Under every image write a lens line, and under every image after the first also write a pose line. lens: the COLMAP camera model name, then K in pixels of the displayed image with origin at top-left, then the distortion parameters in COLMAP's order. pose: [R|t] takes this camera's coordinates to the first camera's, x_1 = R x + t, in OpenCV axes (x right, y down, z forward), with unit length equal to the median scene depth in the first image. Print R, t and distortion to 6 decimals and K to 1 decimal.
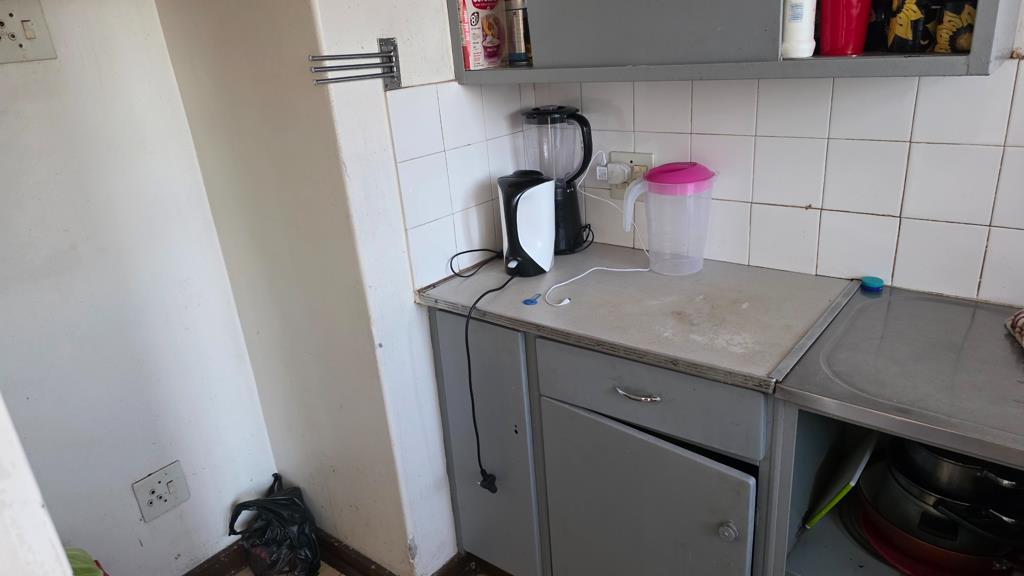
lens RADIAL K [[679.0, 0, 511.8], [0, 679.0, 284.6], [0, 0, 1]] dist [-0.000482, -0.008445]
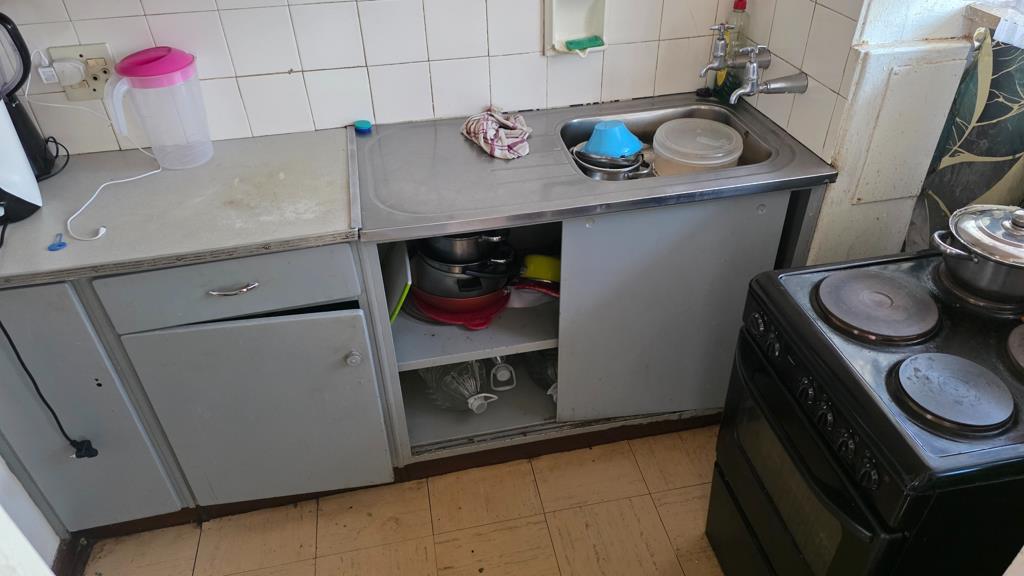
lens RADIAL K [[679.0, 0, 512.9], [0, 679.0, 288.3], [0, 0, 1]] dist [-0.000482, -0.008445]
pose [[0.619164, -0.414660, 0.666853, -0.230297], [0.244319, 0.908787, 0.338252, -0.082713], [-0.746287, -0.046509, 0.663998, -0.017512]]
